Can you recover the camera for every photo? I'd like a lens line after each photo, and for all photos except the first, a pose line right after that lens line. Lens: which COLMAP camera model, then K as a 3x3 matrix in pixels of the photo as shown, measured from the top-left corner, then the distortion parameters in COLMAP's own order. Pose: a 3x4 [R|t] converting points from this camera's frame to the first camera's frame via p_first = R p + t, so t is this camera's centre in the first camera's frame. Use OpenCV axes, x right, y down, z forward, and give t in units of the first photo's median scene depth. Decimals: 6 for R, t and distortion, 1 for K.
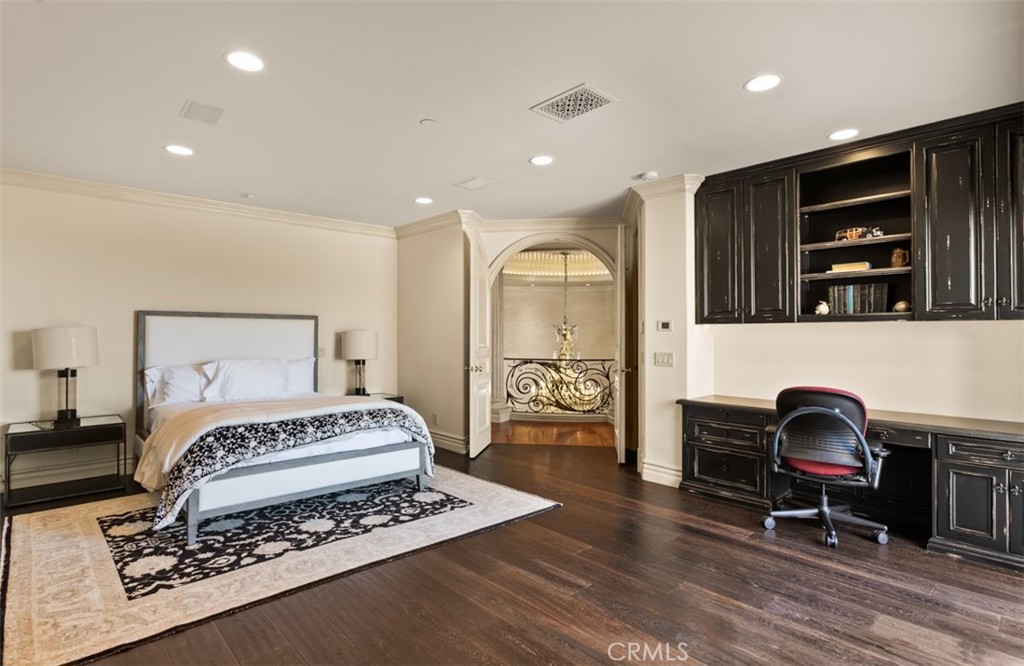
lens RADIAL K [[546.3, 0, 512.0], [0, 546.3, 333.0], [0, 0, 1]] dist [0.000466, -0.000079]
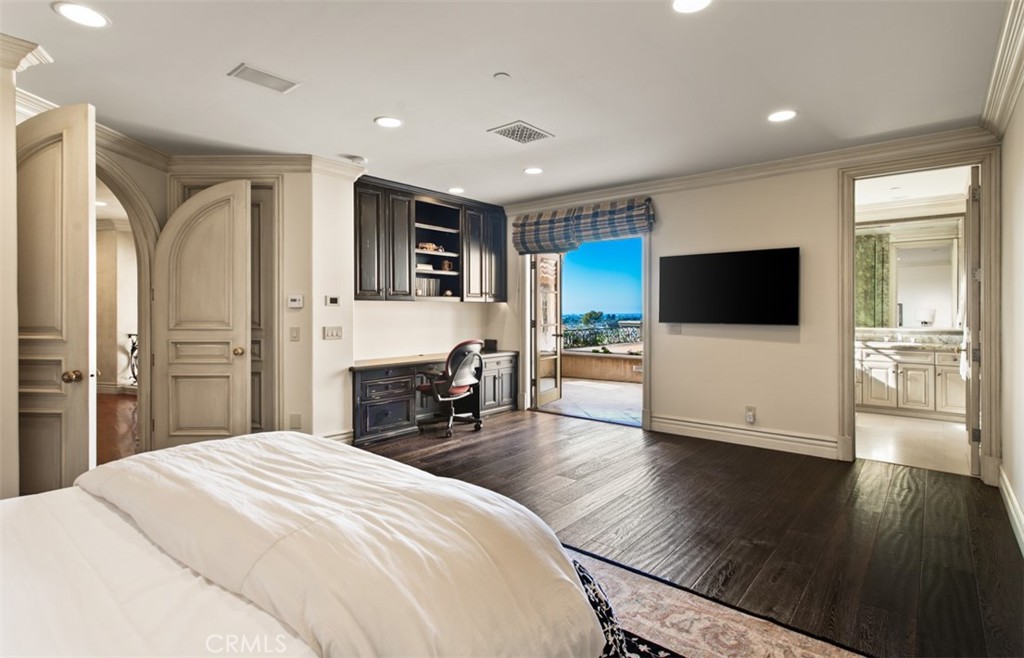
lens RADIAL K [[504.9, 0, 509.4], [0, 504.9, 316.3], [0, 0, 1]] dist [0.002761, 0.000449]
pose [[-0.102458, -0.009599, 0.994691, -0.775054], [-0.001304, 0.999954, 0.009515, 0.007245], [-0.994736, -0.000322, -0.102466, 0.813054]]
